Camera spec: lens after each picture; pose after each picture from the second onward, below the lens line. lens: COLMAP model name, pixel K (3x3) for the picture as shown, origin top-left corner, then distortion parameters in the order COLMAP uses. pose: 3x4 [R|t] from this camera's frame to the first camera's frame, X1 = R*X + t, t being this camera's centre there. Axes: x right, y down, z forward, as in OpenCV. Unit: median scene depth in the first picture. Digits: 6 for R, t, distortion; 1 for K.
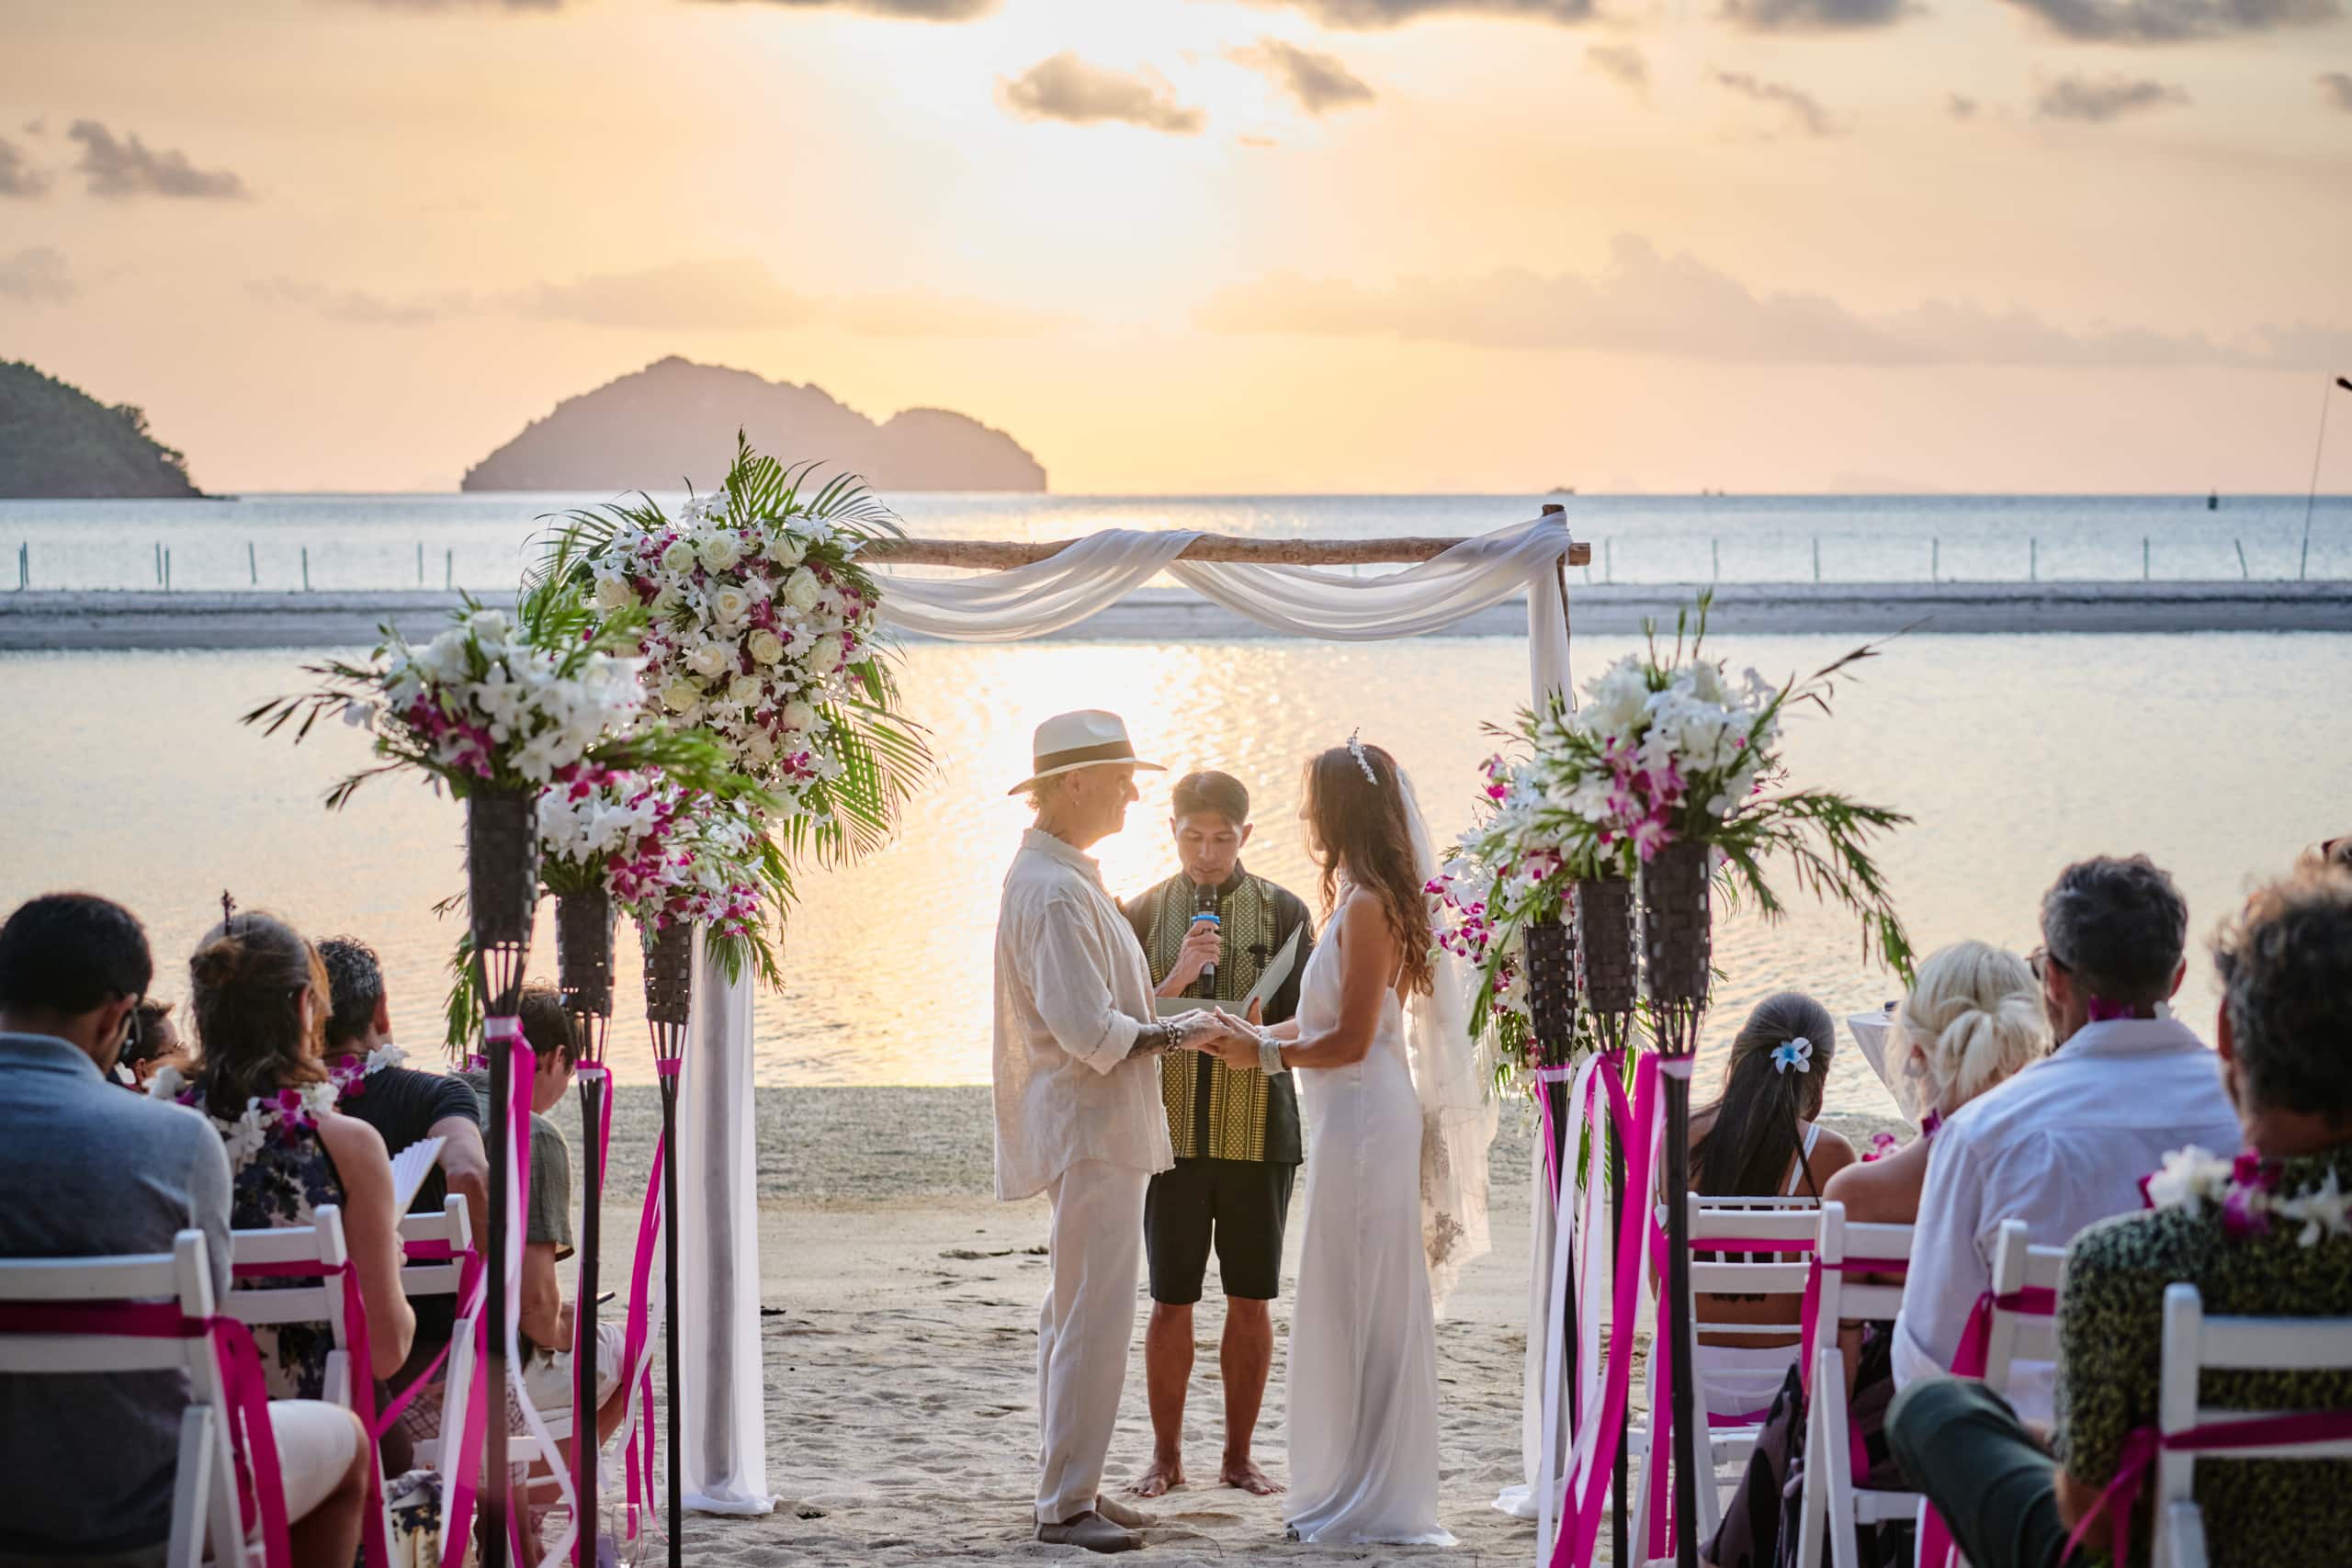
lens RADIAL K [[4837.5, 0, 1176.0], [0, 4837.5, 784.0], [0, 0, 1]] dist [0.021509, 0.082045]
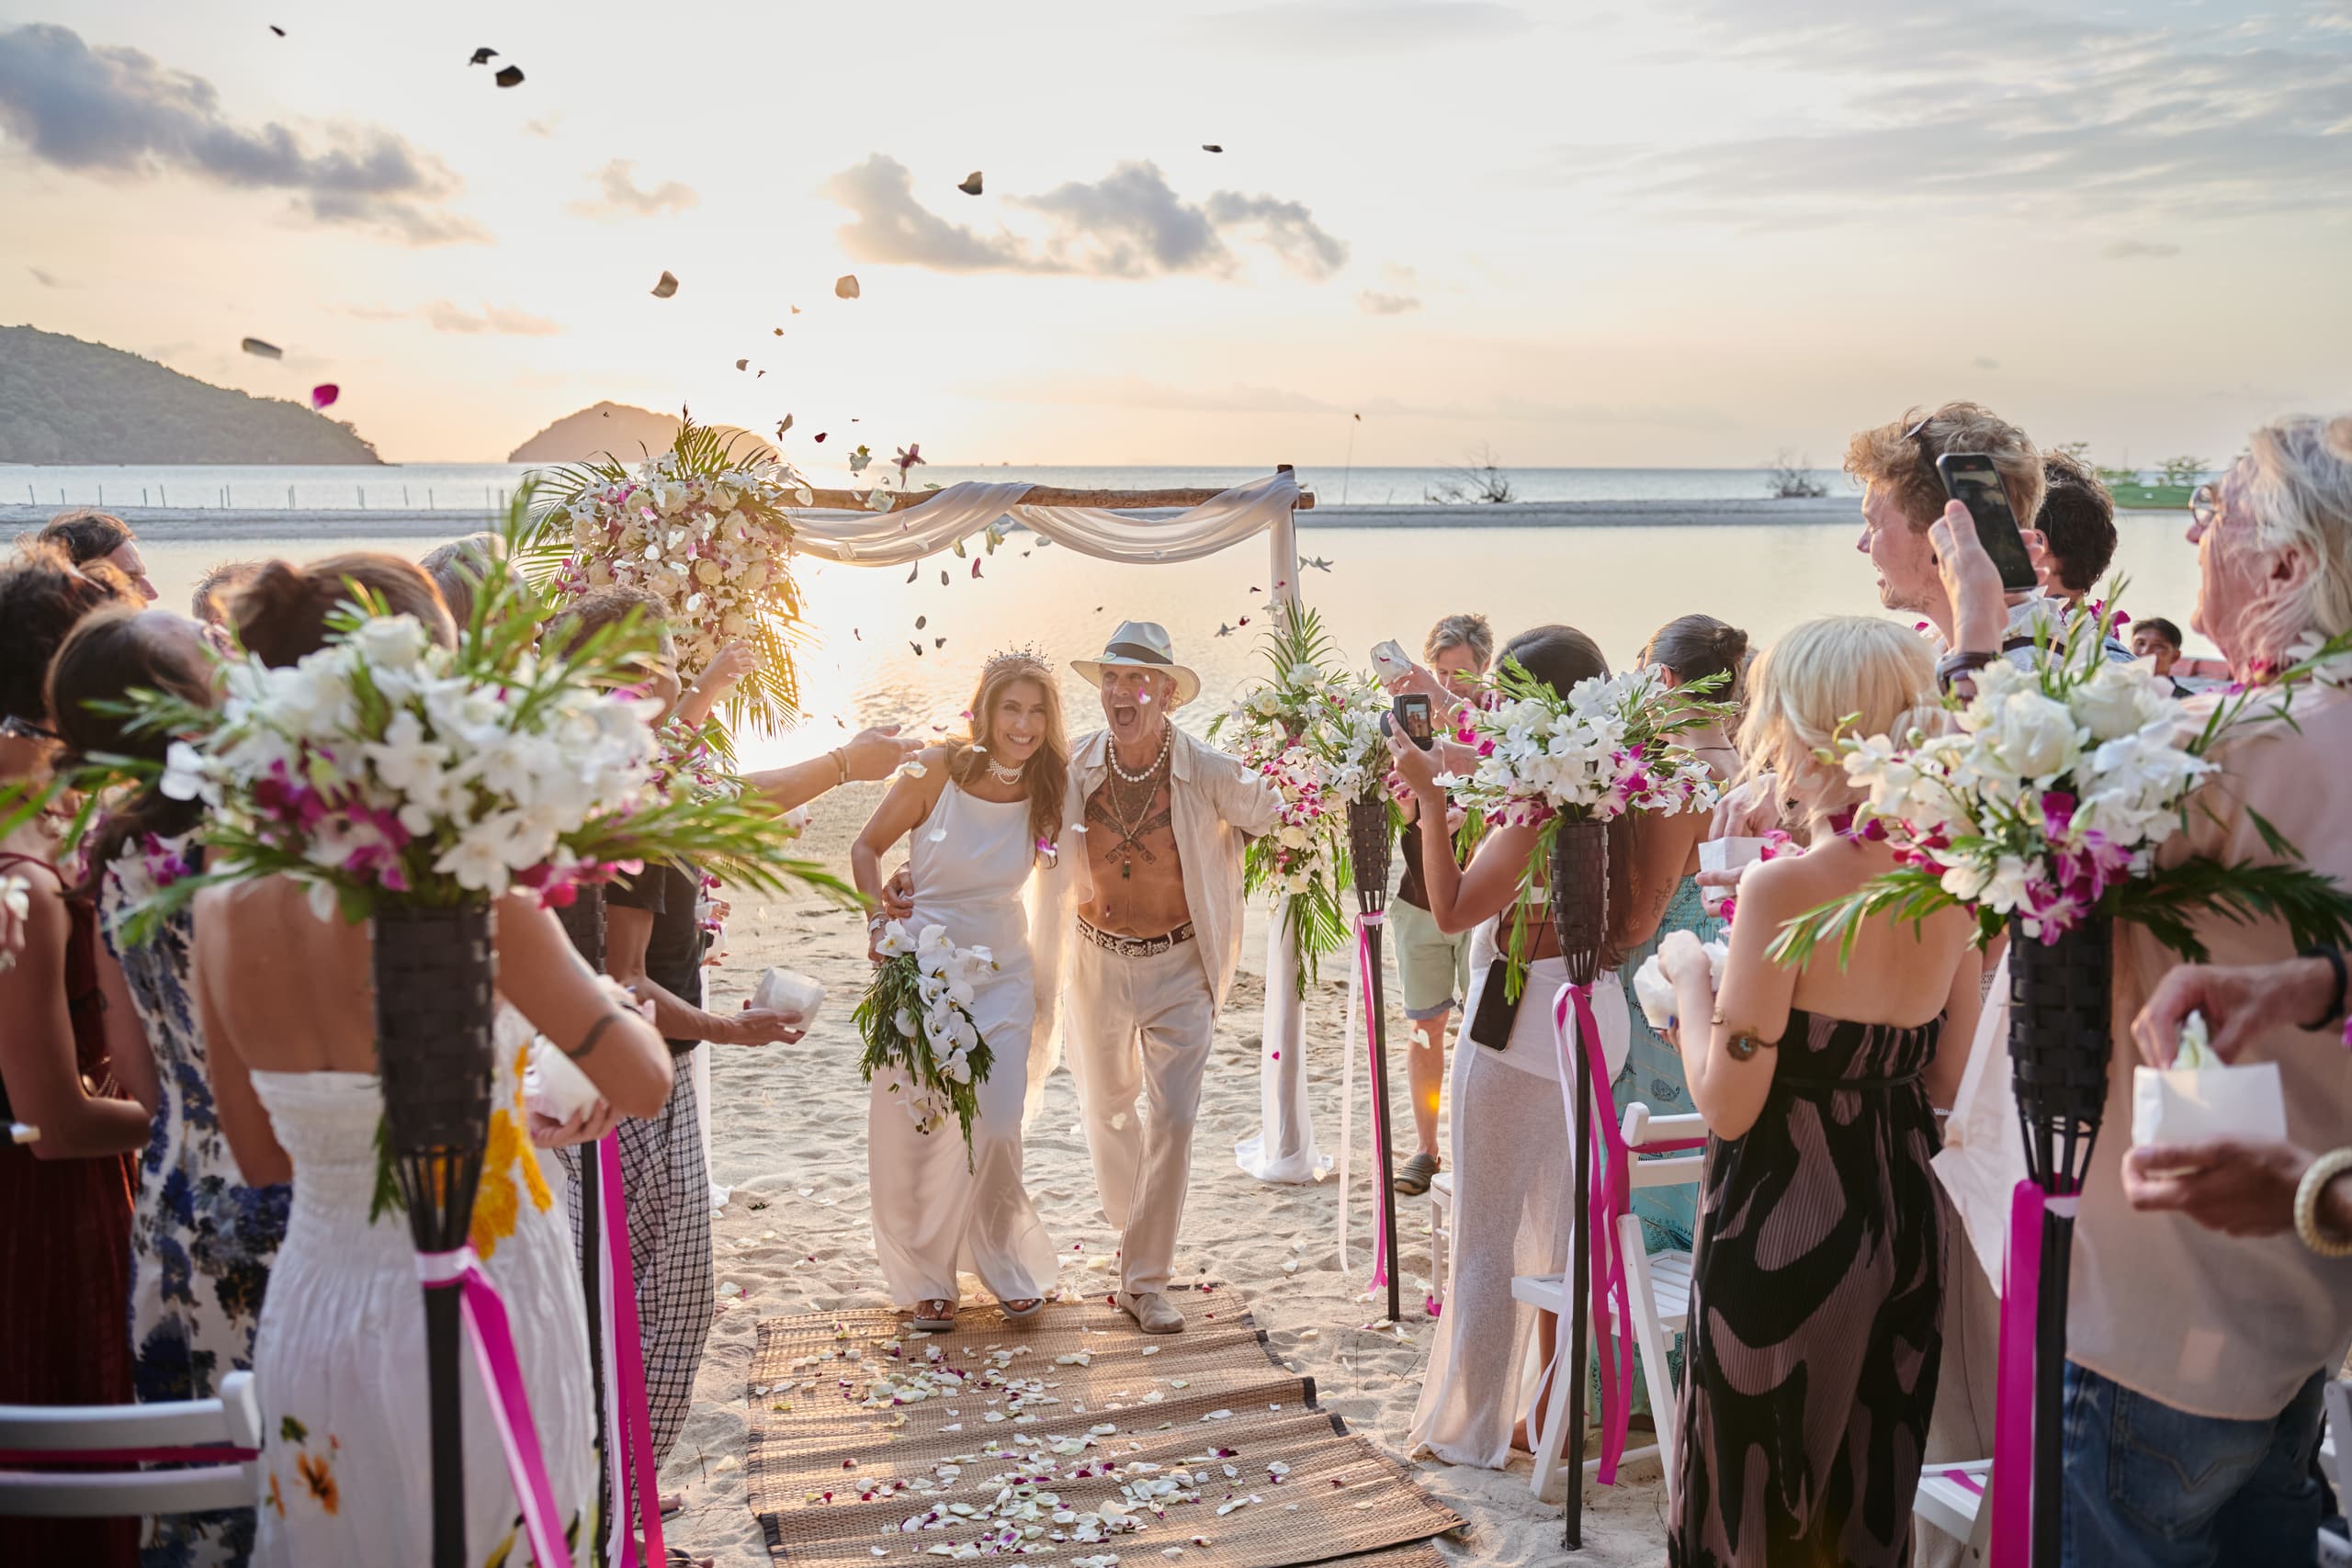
lens RADIAL K [[2064.9, 0, 1176.0], [0, 2064.9, 784.0], [0, 0, 1]] dist [0.006969, 0.002073]
pose [[0.986896, -0.020996, 0.159984, -0.050483], [0.006048, 0.995614, 0.093357, -0.022613], [-0.161242, -0.091166, 0.982695, 0.423635]]
